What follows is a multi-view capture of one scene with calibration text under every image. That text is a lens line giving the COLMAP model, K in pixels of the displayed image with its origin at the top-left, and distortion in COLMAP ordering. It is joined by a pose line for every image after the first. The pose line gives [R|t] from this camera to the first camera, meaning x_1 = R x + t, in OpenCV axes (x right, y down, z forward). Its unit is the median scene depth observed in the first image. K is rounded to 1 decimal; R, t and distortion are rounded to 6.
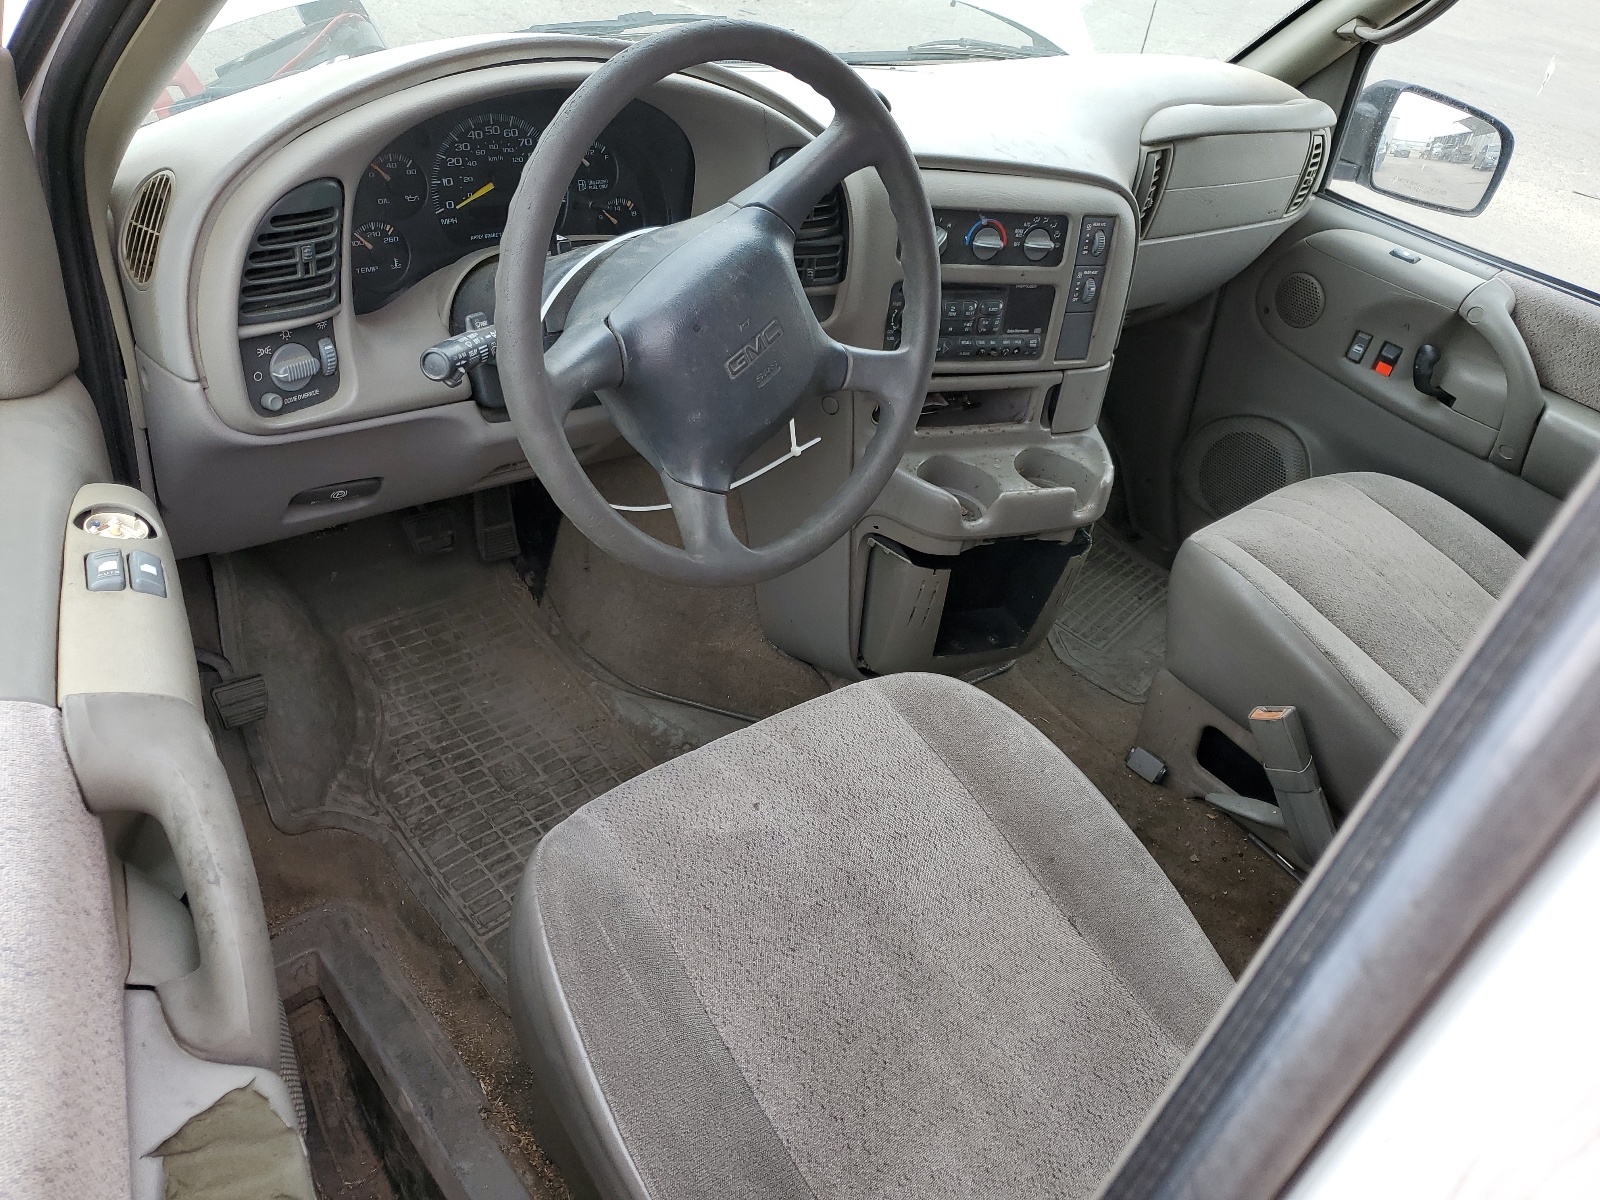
lens RADIAL K [[1176.2, 0, 800.2], [0, 1176.2, 534.0], [0, 0, 1]] dist [-0.001908, -0.001653]
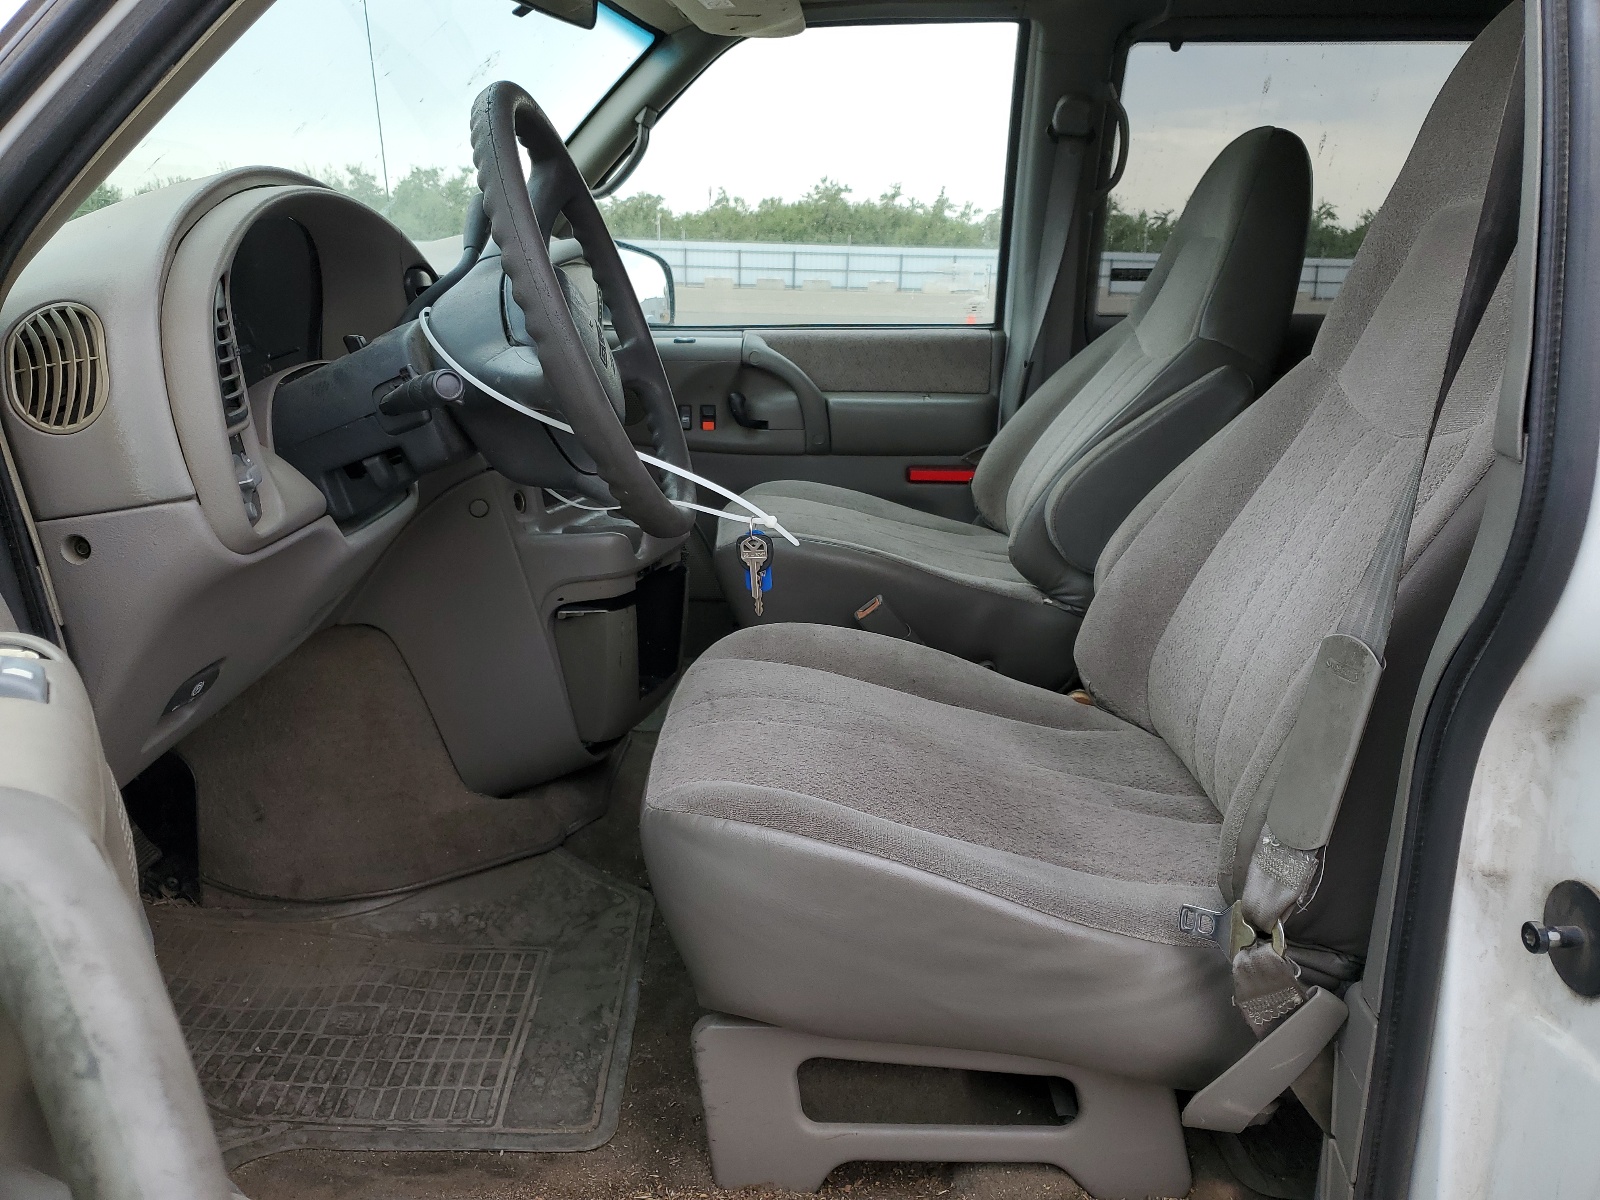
lens RADIAL K [[1176.2, 0, 800.2], [0, 1176.2, 534.0], [0, 0, 1]] dist [-0.001908, -0.001653]
pose [[0.655461, -0.345622, 0.671503, -0.507328], [0.500763, 0.864472, -0.043856, 0.101942], [-0.565338, 0.365010, 0.739703, 0.050737]]
